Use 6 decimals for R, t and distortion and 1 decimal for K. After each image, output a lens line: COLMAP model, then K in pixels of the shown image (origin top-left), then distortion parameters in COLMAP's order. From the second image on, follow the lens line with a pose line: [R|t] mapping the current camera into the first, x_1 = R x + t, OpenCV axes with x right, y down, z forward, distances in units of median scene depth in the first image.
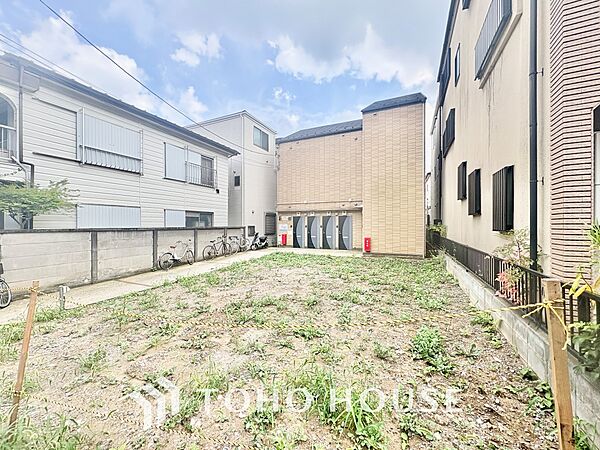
lens RADIAL K [[238.1, 0, 299.8], [0, 238.1, 225.4], [0, 0, 1]] dist [0.001907, 0.000364]
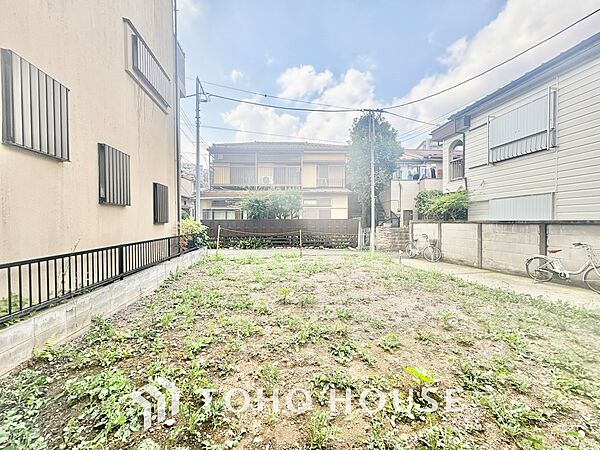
lens RADIAL K [[238.1, 0, 300.0], [0, 238.1, 223.5], [0, 0, 1]] dist [0.001907, 0.000364]
pose [[-0.846307, 0.008860, -0.532621, 0.423431], [0.001880, 0.999905, 0.013646, 0.008335], [0.532691, 0.010547, -0.846244, 1.315039]]
